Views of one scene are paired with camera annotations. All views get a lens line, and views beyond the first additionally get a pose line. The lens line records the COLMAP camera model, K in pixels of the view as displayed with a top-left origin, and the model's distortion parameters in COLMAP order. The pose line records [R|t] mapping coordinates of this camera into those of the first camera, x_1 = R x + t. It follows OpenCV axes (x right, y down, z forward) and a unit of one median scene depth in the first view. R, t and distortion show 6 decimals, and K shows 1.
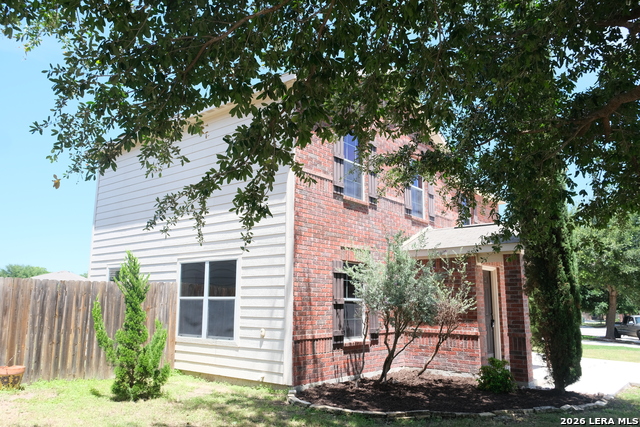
lens RADIAL K [[495.5, 0, 321.8], [0, 495.5, 214.9], [0, 0, 1]] dist [-0.024498, 0.000756]
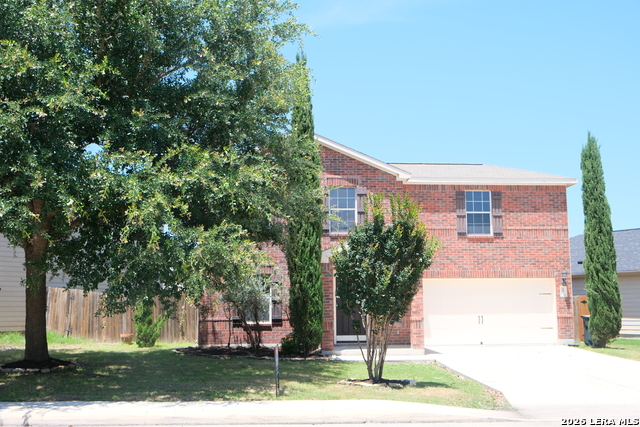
lens RADIAL K [[690.6, 0, 322.5], [0, 690.6, 216.2], [0, 0, 1]] dist [0.018946, 0.000000]
pose [[0.682403, -0.114785, -0.721908, 1.992220], [0.146199, 0.989071, -0.019066, -0.017039], [0.716207, -0.092531, 0.691727, -0.391315]]
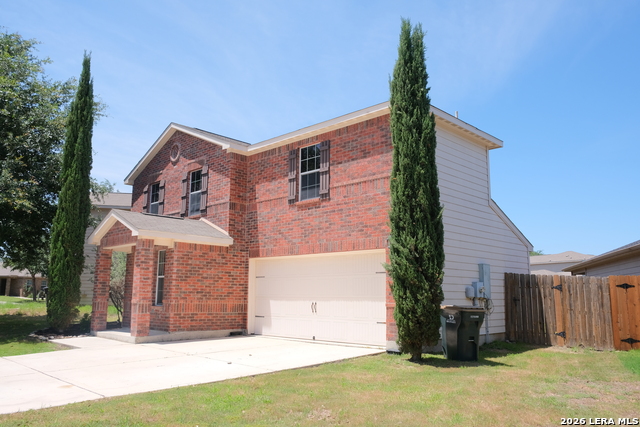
lens RADIAL K [[495.5, 0, 317.2], [0, 495.5, 213.9], [0, 0, 1]] dist [-0.024498, 0.000756]
pose [[-0.095280, -0.177181, -0.979555, 1.942923], [0.165014, 0.967607, -0.191071, 0.407729], [0.981678, -0.179845, -0.062956, 1.888118]]
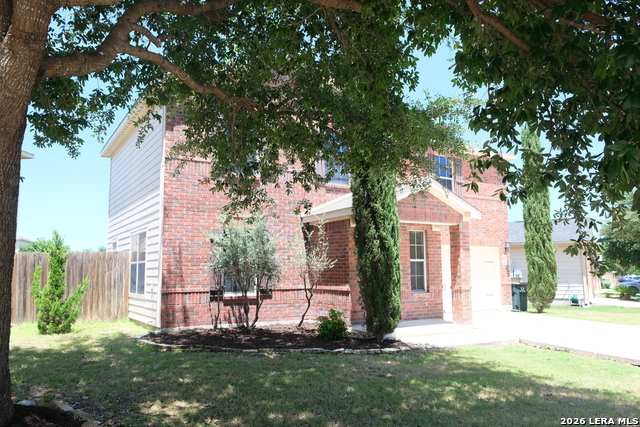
lens RADIAL K [[495.5, 0, 316.2], [0, 495.5, 212.0], [0, 0, 1]] dist [-0.024498, 0.000756]
pose [[0.942564, -0.058161, -0.328922, 0.681099], [0.075159, 0.996401, 0.039191, 0.024099], [0.325459, -0.061662, 0.943543, -0.049832]]
